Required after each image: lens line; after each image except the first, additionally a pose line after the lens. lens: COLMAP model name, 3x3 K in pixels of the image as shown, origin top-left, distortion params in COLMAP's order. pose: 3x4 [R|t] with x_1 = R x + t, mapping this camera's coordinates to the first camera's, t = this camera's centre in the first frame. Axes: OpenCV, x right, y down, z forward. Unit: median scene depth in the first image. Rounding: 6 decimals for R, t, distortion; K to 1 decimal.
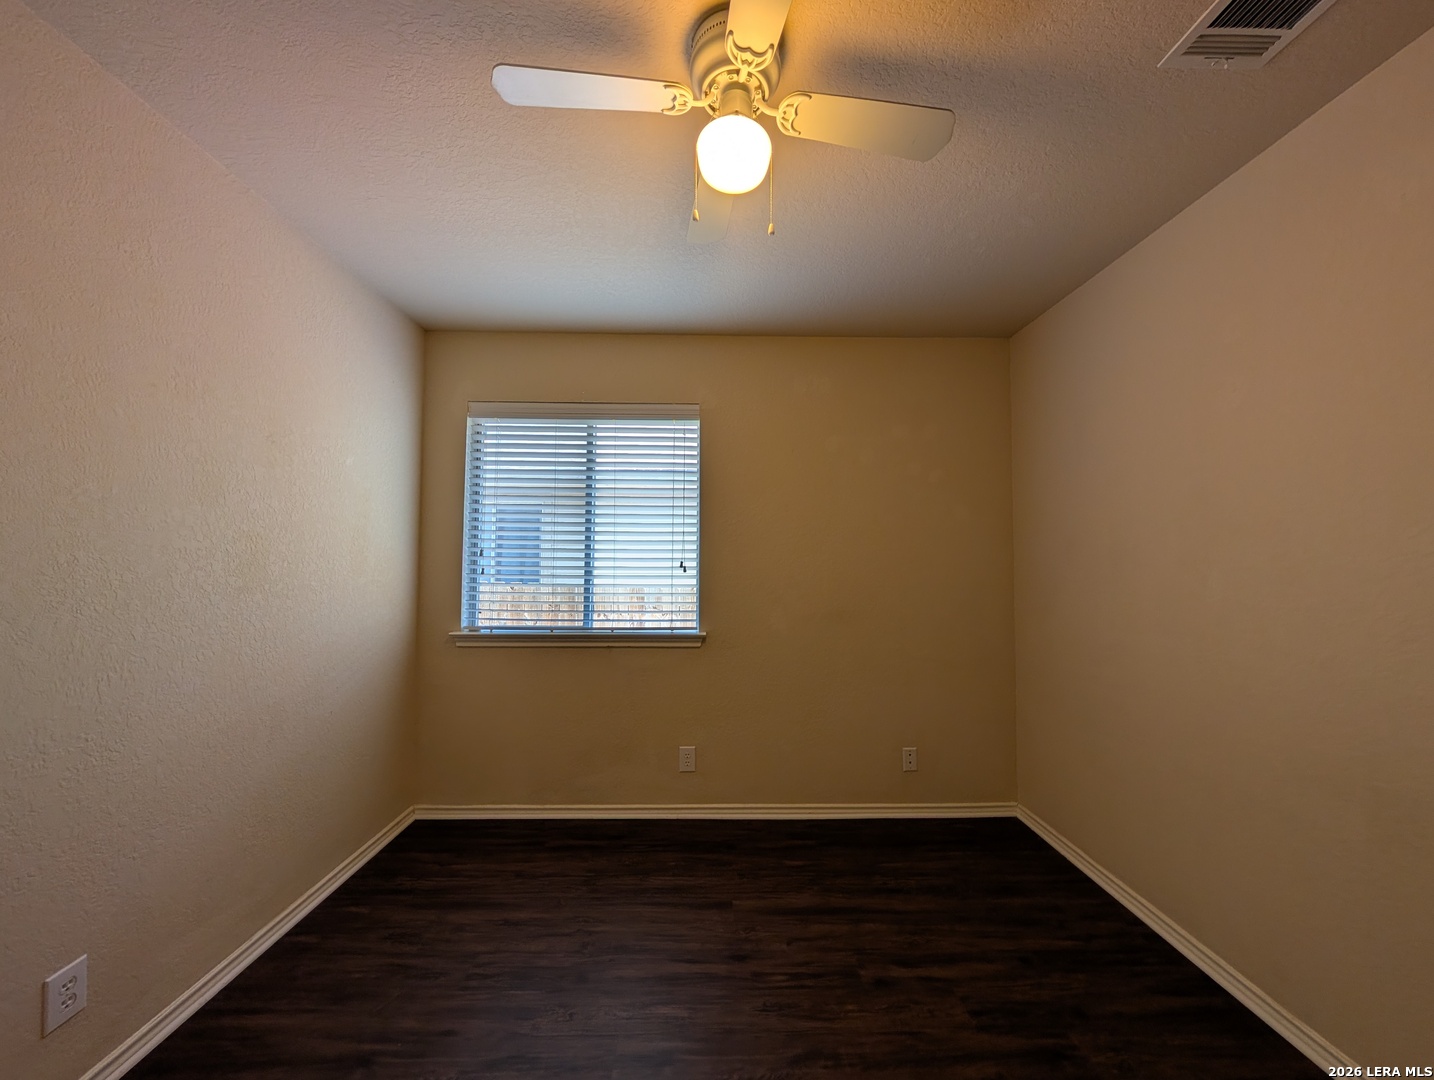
lens RADIAL K [[534.6, 0, 725.4], [0, 534.6, 540.3], [0, 0, 1]] dist [-0.002248, -0.000253]
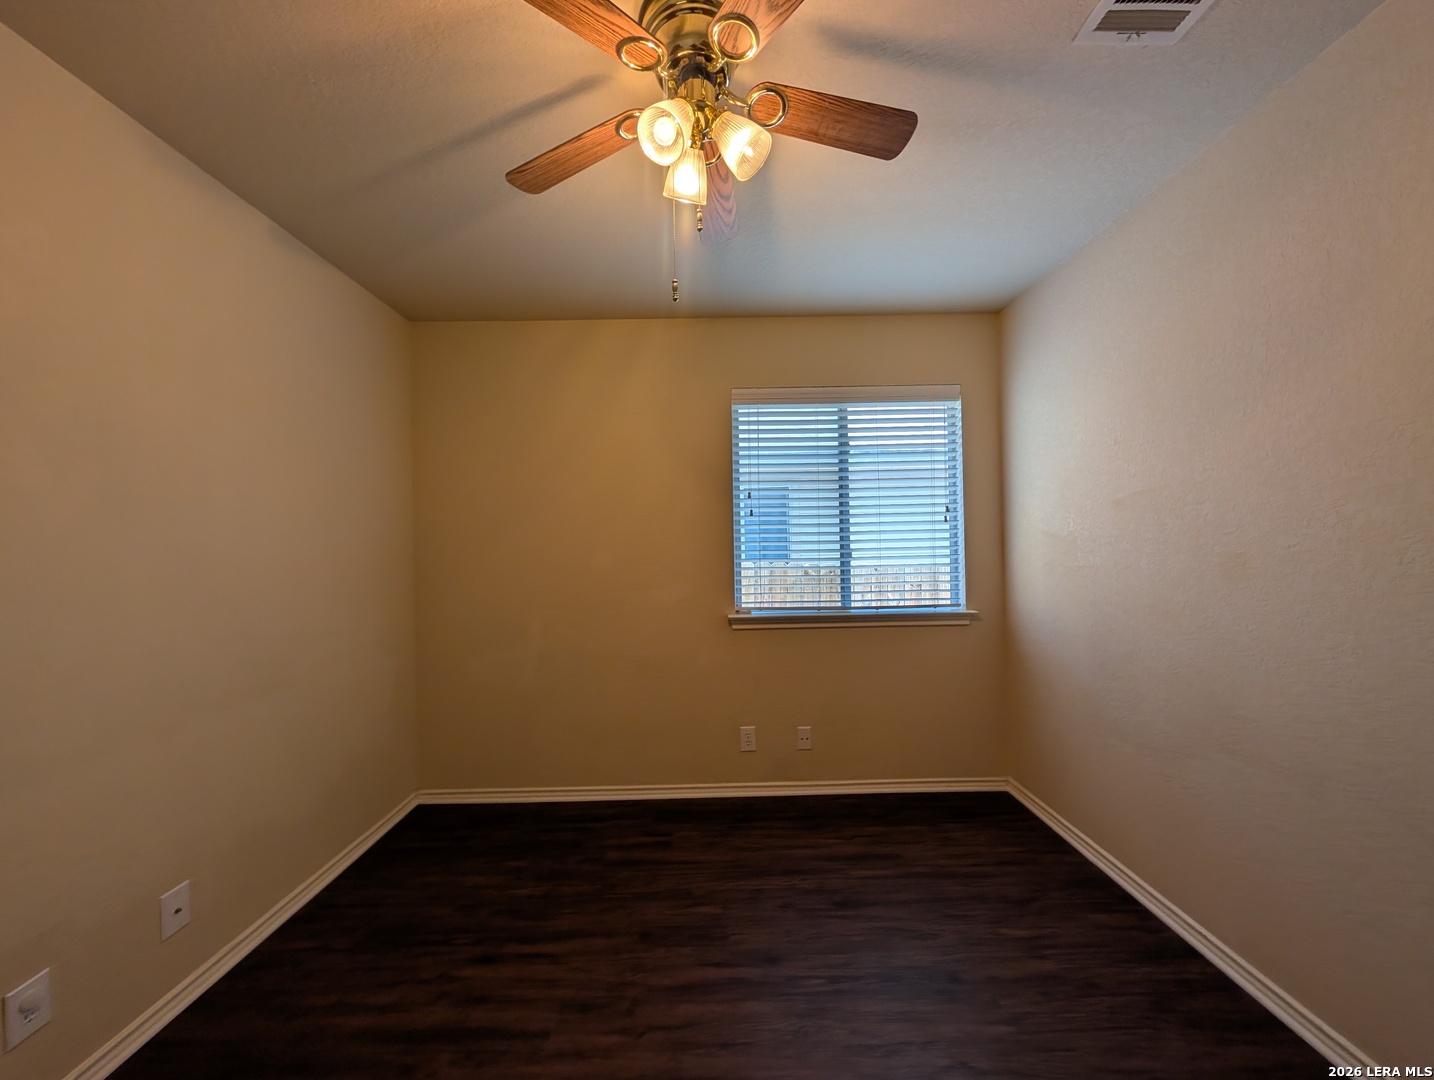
lens RADIAL K [[534.6, 0, 710.3], [0, 534.6, 536.6], [0, 0, 1]] dist [-0.002248, -0.000253]
pose [[0.999708, -0.023552, -0.005475, -0.512715], [0.023680, 0.999413, 0.024774, -0.004495], [0.004888, -0.024896, 0.999678, -0.018822]]
